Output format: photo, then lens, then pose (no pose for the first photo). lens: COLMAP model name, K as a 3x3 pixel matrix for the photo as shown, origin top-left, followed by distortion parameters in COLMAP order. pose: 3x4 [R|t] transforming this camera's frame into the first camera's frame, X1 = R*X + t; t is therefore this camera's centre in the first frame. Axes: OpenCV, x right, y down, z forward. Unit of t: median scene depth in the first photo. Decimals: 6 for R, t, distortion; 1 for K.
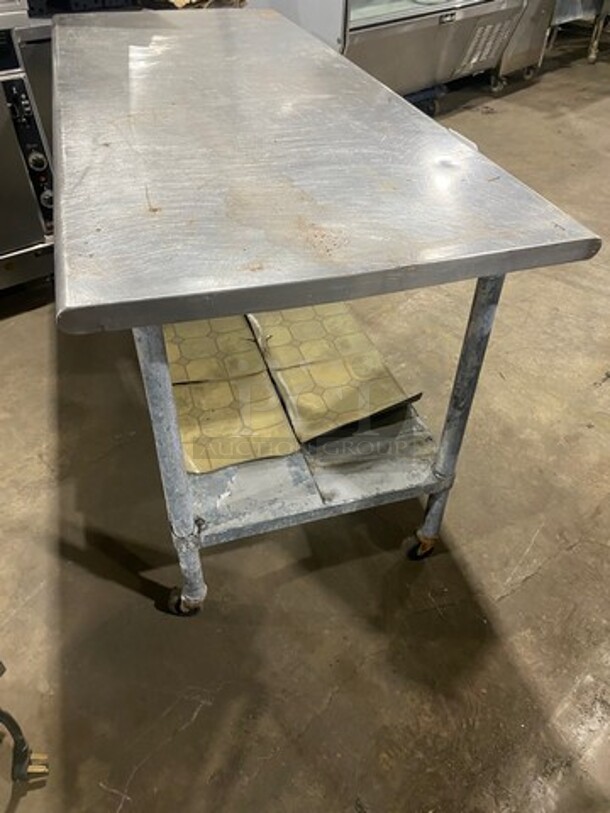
lens RADIAL K [[618.0, 0, 294.6], [0, 618.0, 411.8], [0, 0, 1]] dist [0.028211, -0.031628]
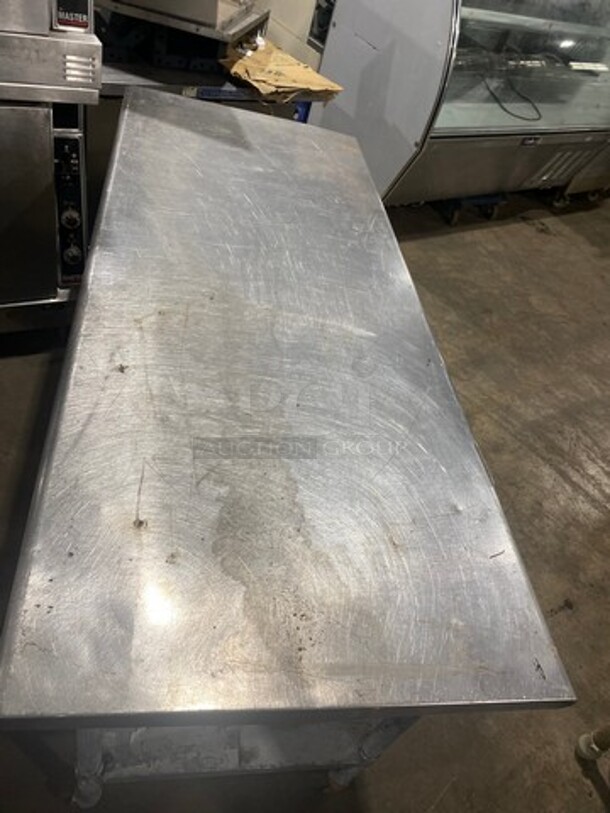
lens RADIAL K [[618.0, 0, 302.1], [0, 618.0, 410.2], [0, 0, 1]] dist [0.028211, -0.031628]
pose [[0.956590, 0.287691, 0.046575, -0.055293], [-0.289195, 0.956817, 0.029473, -0.382272], [-0.036085, -0.041663, 0.998480, 0.044724]]
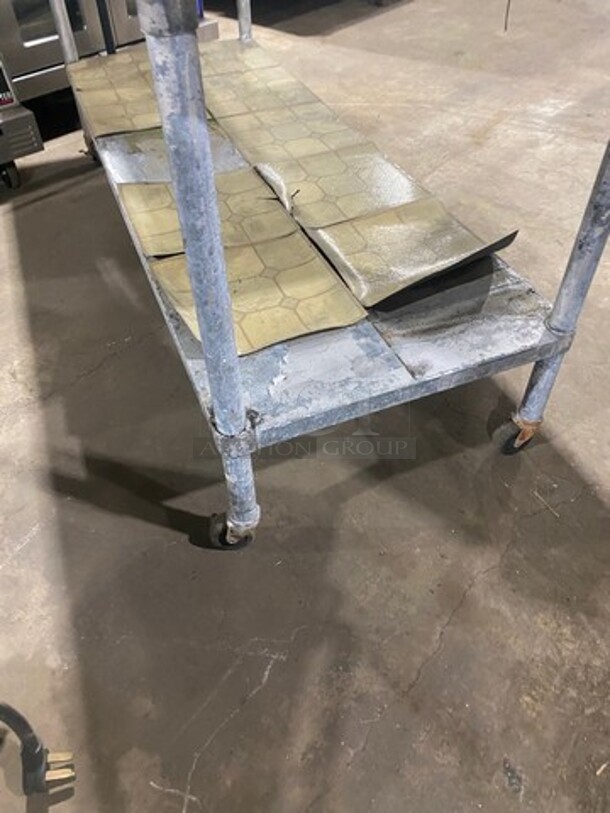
lens RADIAL K [[618.0, 0, 310.2], [0, 618.0, 400.7], [0, 0, 1]] dist [0.028211, -0.031628]
pose [[0.994484, -0.086523, 0.059294, -0.106641], [0.082444, 0.994267, 0.068096, 0.100332], [-0.064846, -0.062832, 0.995915, 0.239898]]
